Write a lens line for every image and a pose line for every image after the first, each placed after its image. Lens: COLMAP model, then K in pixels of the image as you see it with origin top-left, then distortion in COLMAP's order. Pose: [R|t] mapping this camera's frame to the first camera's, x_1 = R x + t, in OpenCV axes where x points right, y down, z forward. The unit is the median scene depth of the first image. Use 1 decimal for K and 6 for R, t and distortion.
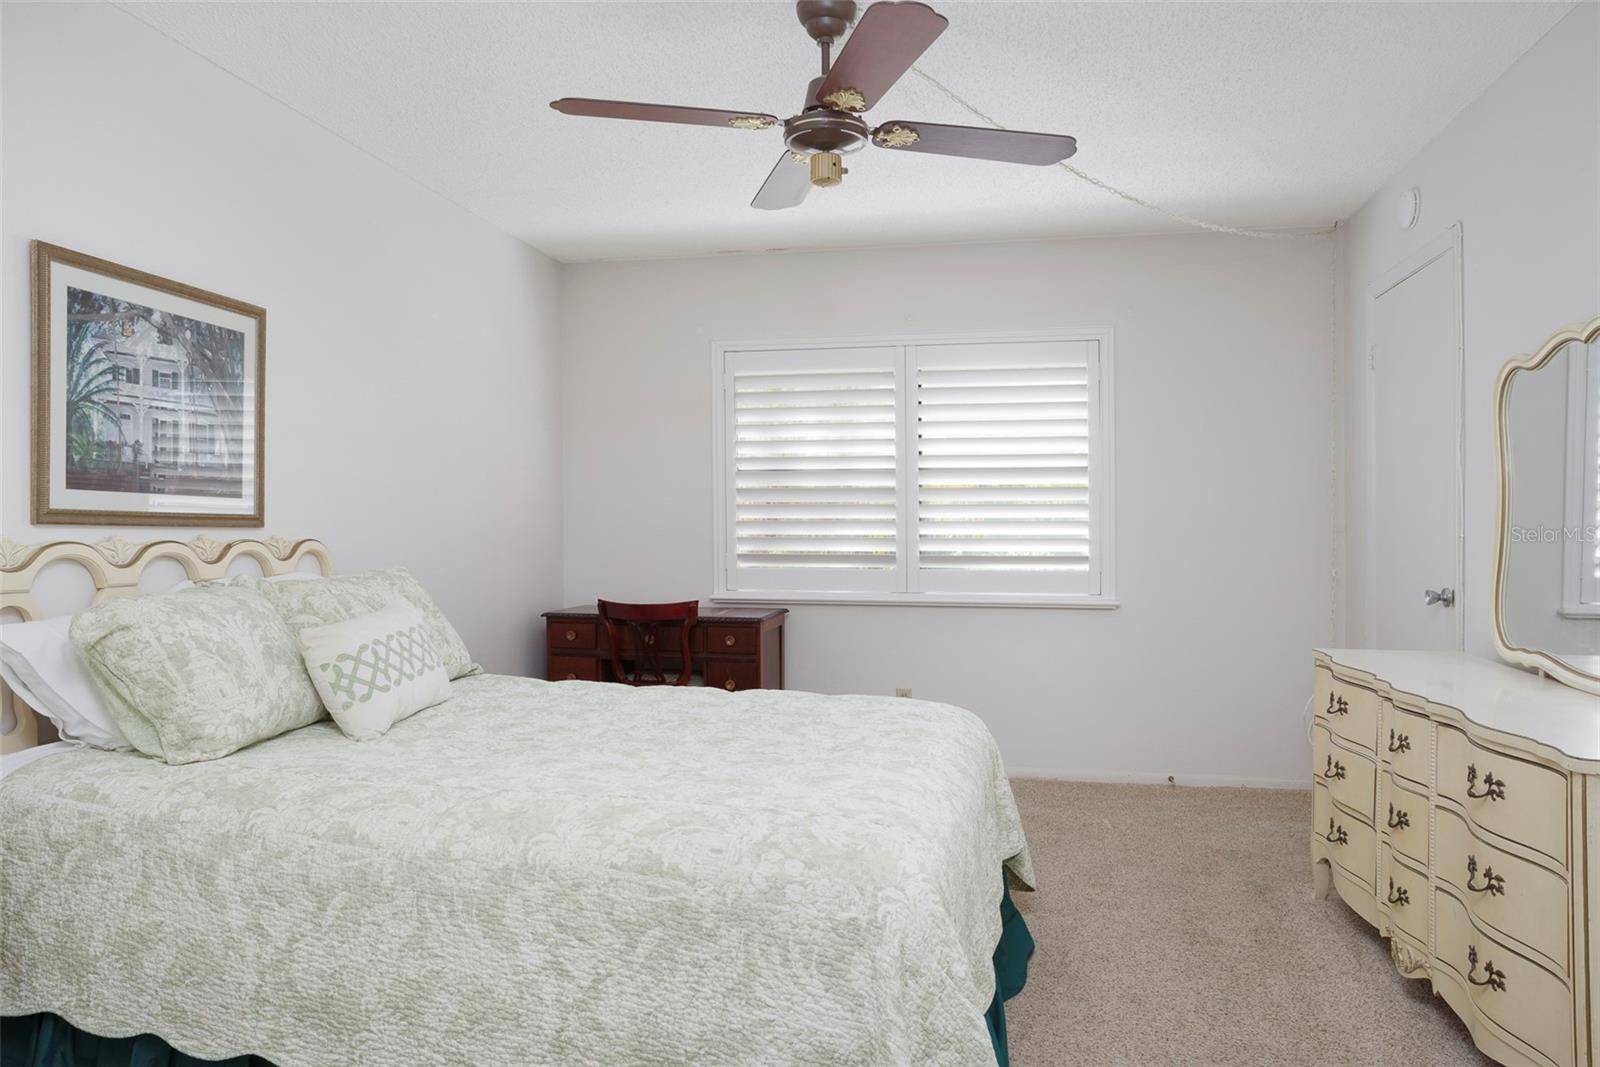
lens RADIAL K [[1094.3, 0, 801.4], [0, 1094.3, 533.1], [0, 0, 1]] dist [-0.028237, 0.003084]
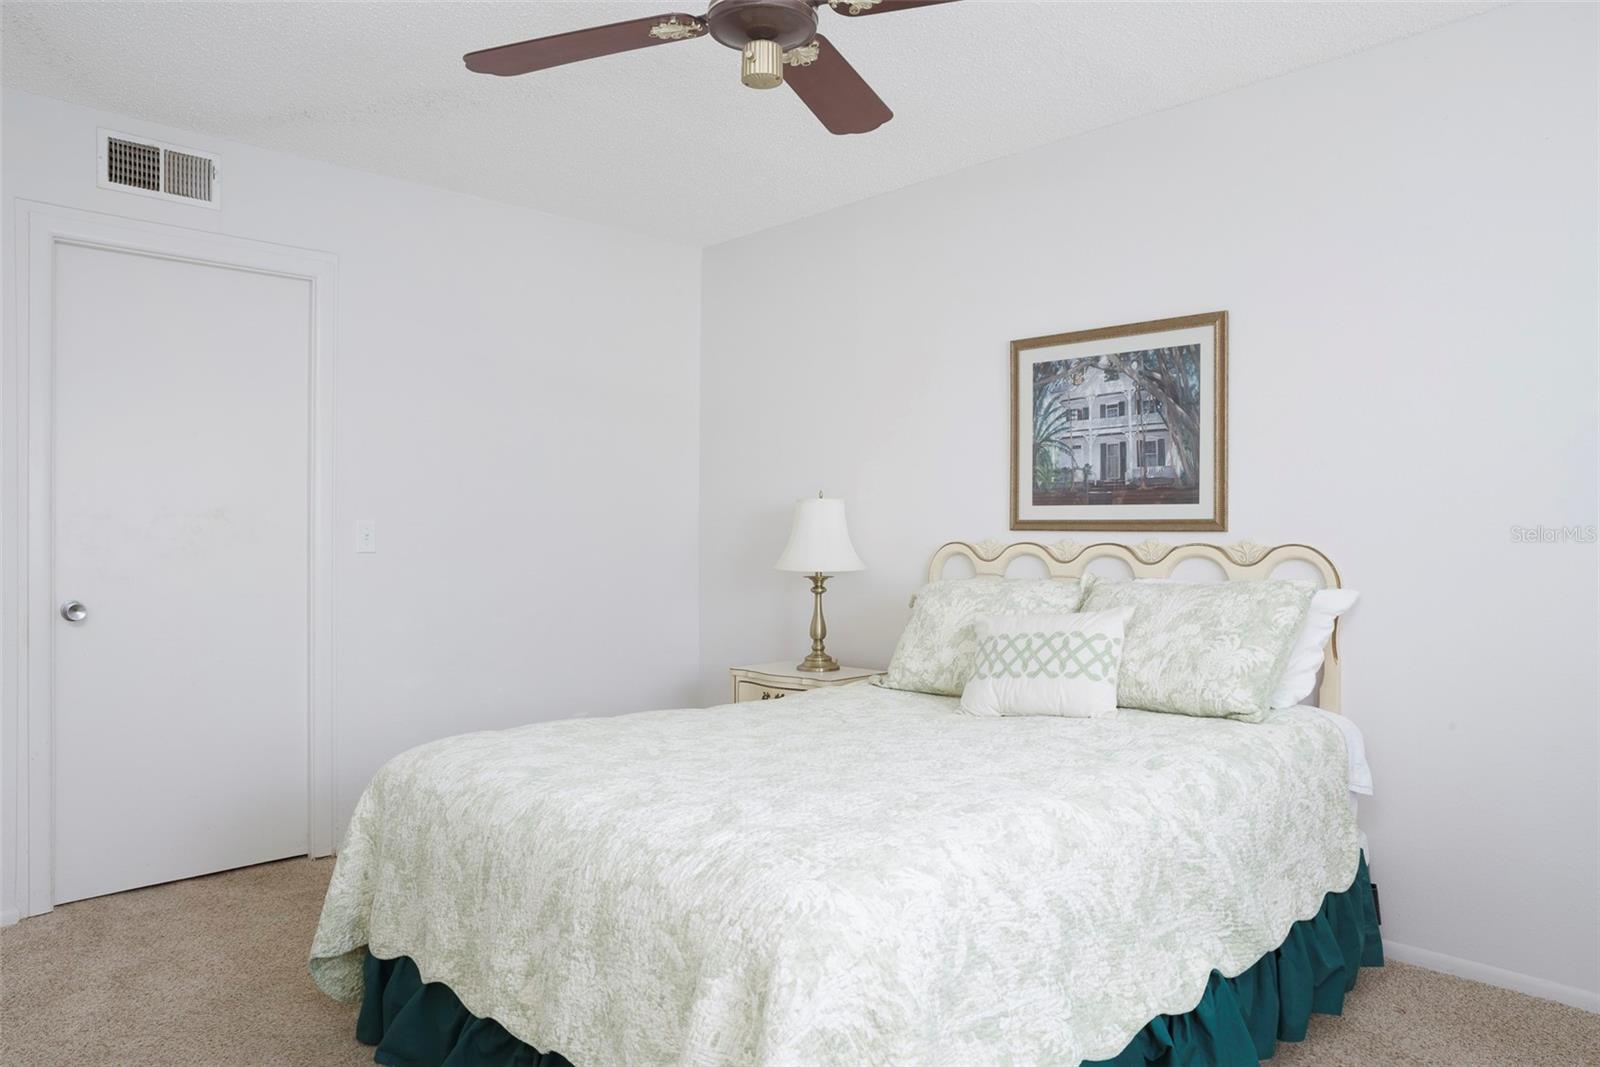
lens RADIAL K [[1094.3, 0, 801.7], [0, 1094.3, 532.2], [0, 0, 1]] dist [-0.028237, 0.003084]
pose [[-0.570945, 0.004093, -0.820978, 0.645054], [0.001153, 0.999991, 0.004184, -0.011277], [0.820987, 0.001442, -0.570944, 1.489167]]
